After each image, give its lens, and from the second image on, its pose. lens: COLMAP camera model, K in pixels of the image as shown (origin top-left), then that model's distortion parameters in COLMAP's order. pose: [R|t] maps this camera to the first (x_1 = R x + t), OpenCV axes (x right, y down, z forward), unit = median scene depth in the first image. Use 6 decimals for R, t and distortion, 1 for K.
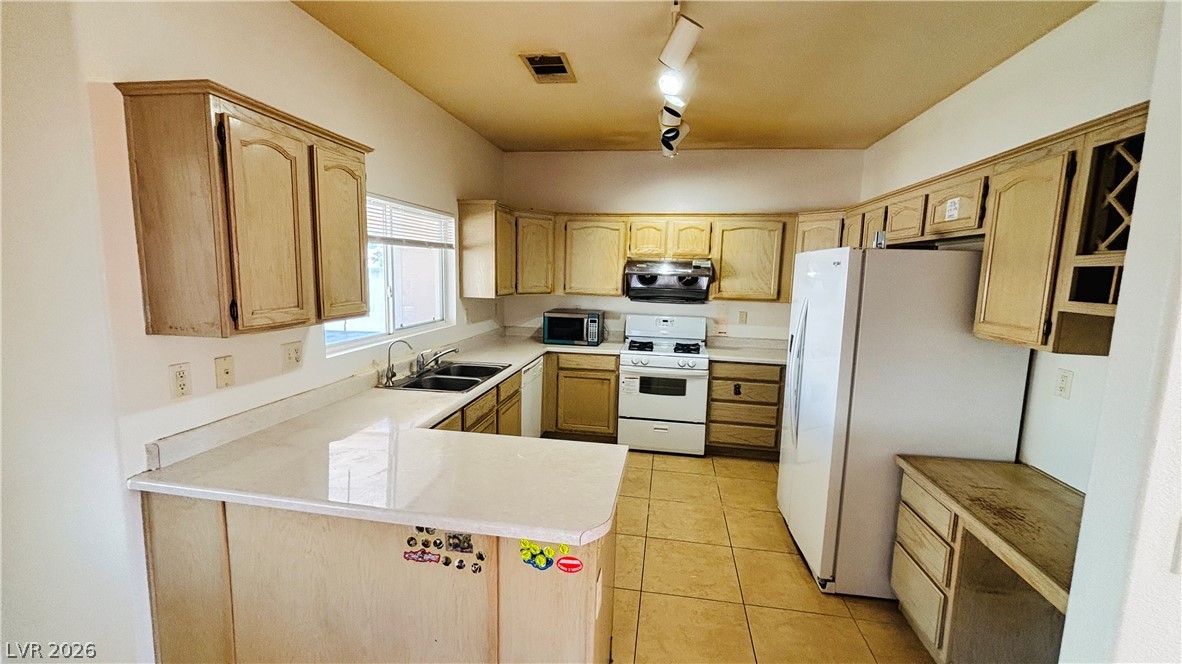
lens RADIAL K [[479.8, 0, 590.8], [0, 479.8, 331.7], [0, 0, 1]] dist [0.000383, 0.000048]
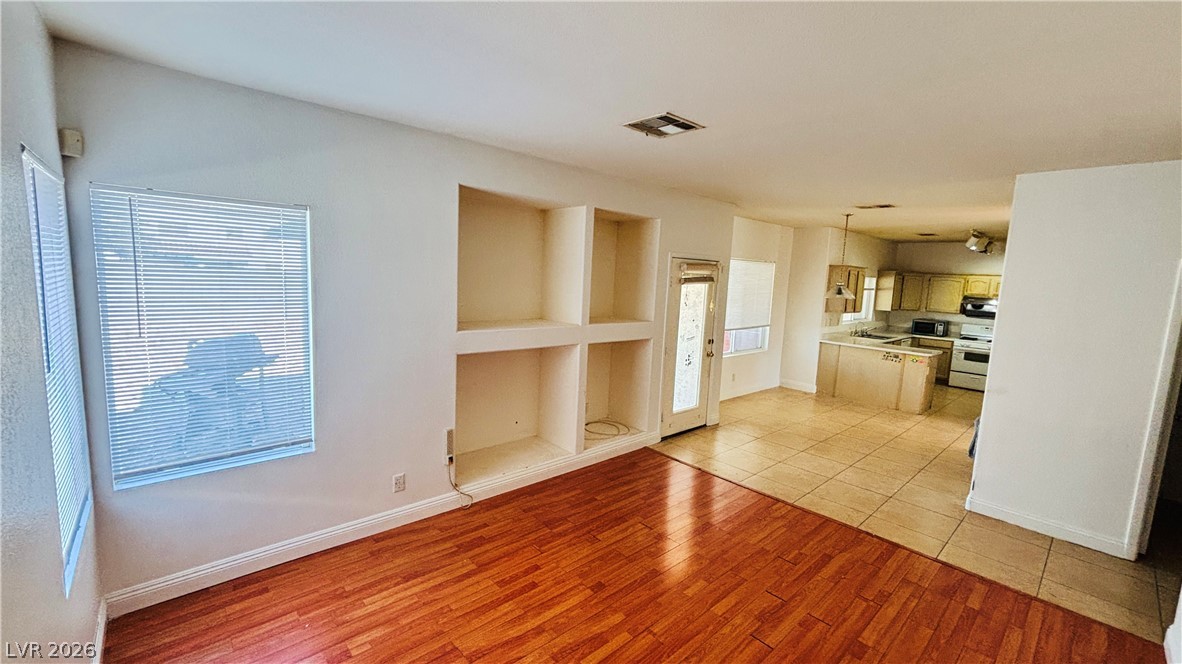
lens RADIAL K [[479.8, 0, 596.3], [0, 479.8, 332.4], [0, 0, 1]] dist [0.000383, 0.000048]
pose [[0.791341, 0.084171, -0.605553, 0.087104], [-0.101653, 0.994805, 0.005436, 0.154185], [0.602865, 0.057254, 0.795786, -1.586842]]
